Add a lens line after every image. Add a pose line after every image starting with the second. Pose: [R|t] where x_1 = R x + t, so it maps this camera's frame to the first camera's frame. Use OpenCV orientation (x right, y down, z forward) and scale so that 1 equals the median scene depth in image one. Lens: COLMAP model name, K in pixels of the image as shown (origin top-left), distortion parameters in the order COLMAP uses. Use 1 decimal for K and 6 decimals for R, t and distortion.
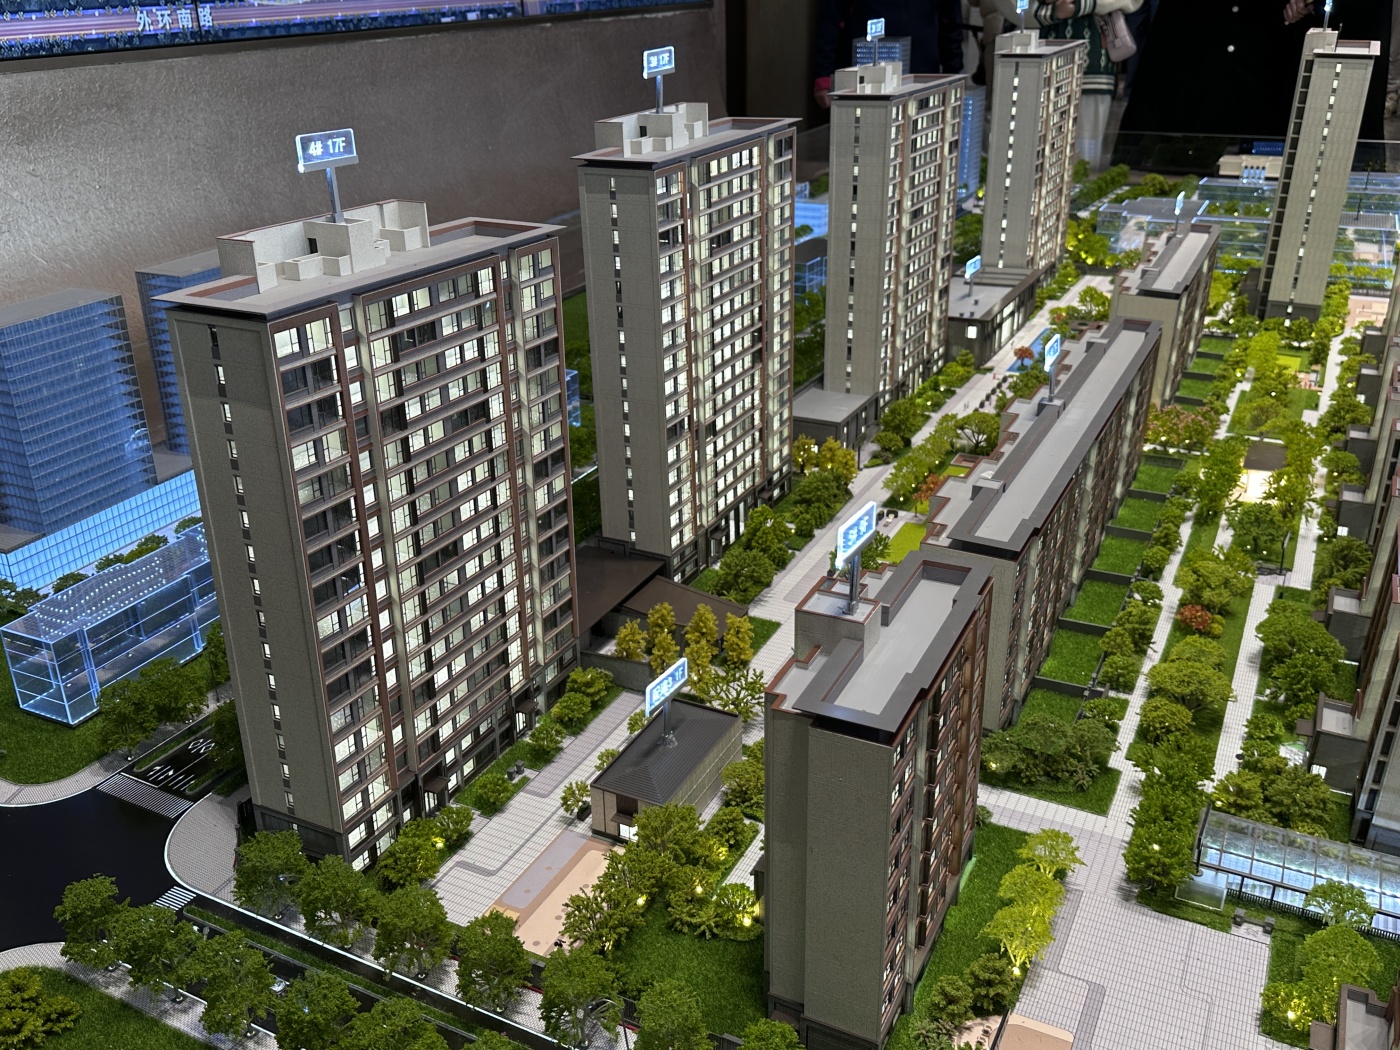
lens RADIAL K [[1255.9, 0, 678.1], [0, 1255.9, 528.9], [0, 0, 1]] dist [0.169158, -0.363203]
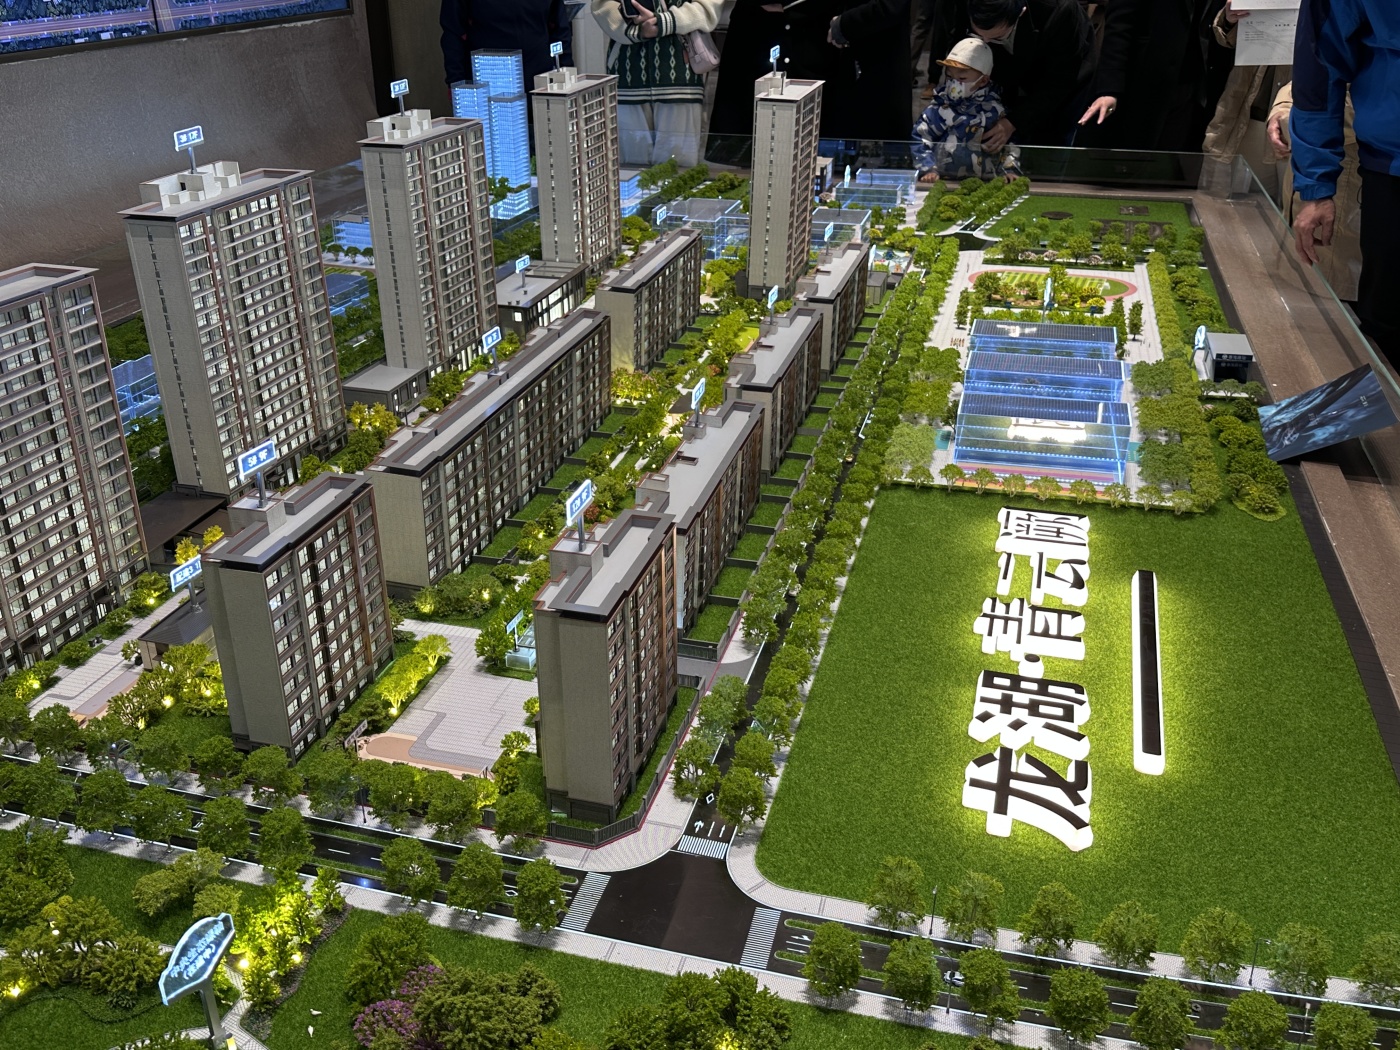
lens RADIAL K [[1255.9, 0, 696.3], [0, 1255.9, 542.8], [0, 0, 1]] dist [0.174862, -0.350970]
pose [[0.978925, -0.070044, 0.191833, 0.235202], [0.062319, 0.996995, 0.046021, 0.044412], [-0.194480, -0.033096, 0.980348, -0.504149]]
